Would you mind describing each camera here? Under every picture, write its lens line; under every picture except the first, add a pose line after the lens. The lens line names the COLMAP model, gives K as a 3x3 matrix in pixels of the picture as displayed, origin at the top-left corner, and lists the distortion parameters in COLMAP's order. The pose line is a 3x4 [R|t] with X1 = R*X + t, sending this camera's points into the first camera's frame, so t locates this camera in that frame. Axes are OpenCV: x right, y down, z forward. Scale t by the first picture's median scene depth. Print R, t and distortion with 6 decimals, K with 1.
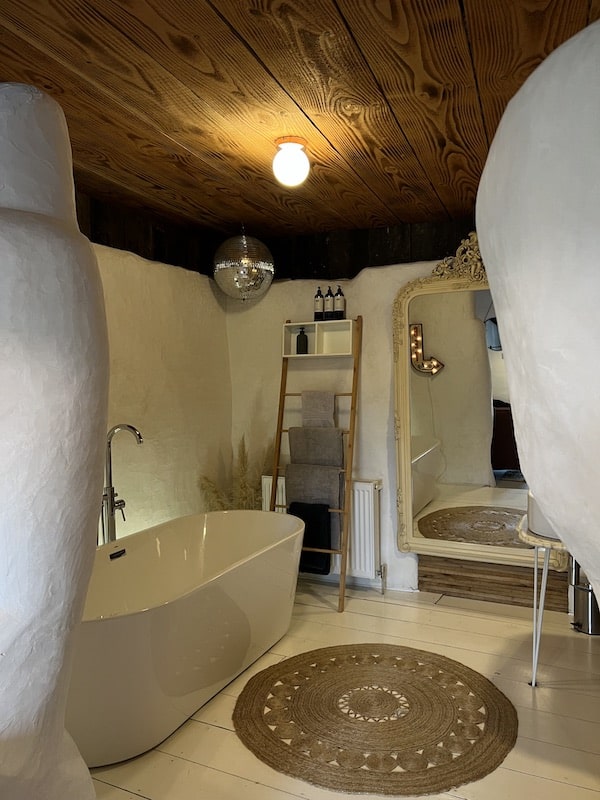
lens RADIAL K [[605.1, 0, 295.1], [0, 605.1, 407.4], [0, 0, 1]] dist [0.100435, -0.172658]
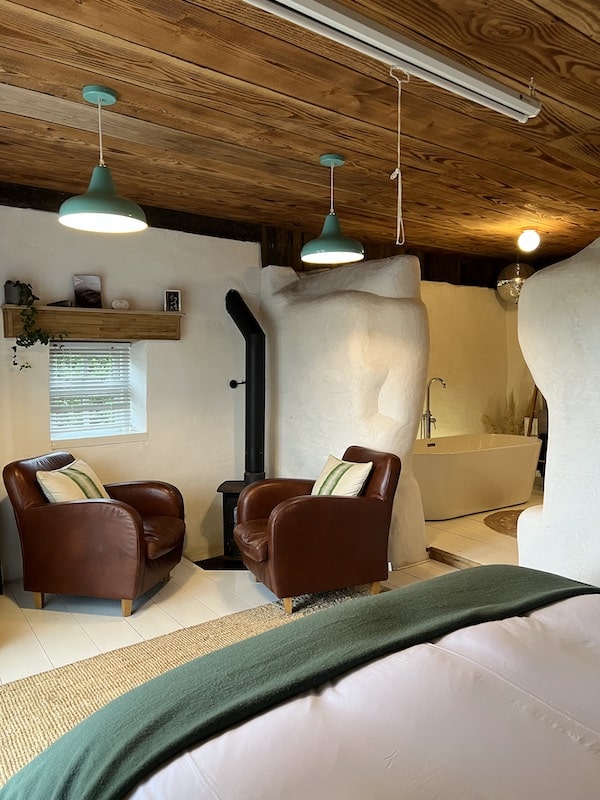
lens RADIAL K [[605.1, 0, 295.1], [0, 605.1, 407.4], [0, 0, 1]] dist [0.100435, -0.172658]
pose [[0.870486, 0.042306, -0.490372, 0.242630], [-0.026160, 0.998868, 0.039737, 0.050049], [0.491498, -0.021762, 0.870607, -0.785983]]
